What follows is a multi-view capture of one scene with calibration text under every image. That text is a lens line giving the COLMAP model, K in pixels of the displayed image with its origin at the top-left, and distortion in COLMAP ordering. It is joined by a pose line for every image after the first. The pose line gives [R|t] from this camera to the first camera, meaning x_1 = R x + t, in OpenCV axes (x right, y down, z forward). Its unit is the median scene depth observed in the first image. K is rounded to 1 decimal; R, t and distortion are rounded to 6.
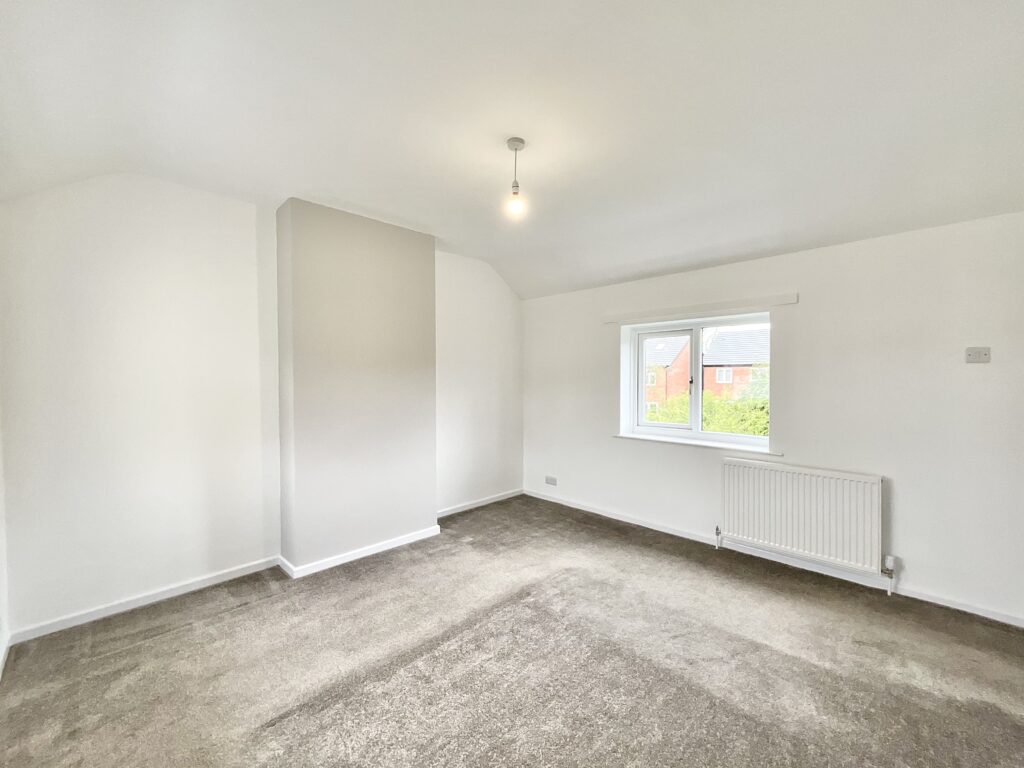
lens RADIAL K [[413.9, 0, 511.2], [0, 413.9, 384.4], [0, 0, 1]] dist [-0.001786, 0.000067]
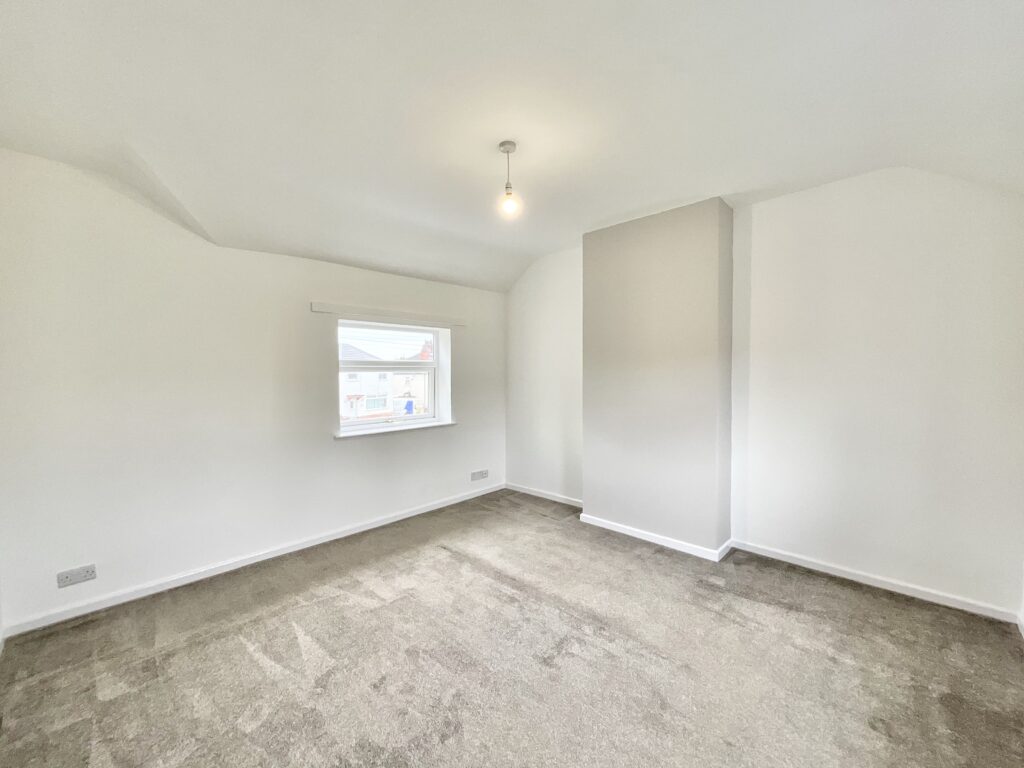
lens RADIAL K [[413.9, 0, 511.2], [0, 413.9, 384.4], [0, 0, 1]] dist [-0.001786, 0.000067]
pose [[0.026292, 0.036424, -0.998991, 0.855711], [-0.016027, 0.999223, 0.036010, -0.017117], [0.999526, 0.015064, 0.026856, 0.787887]]
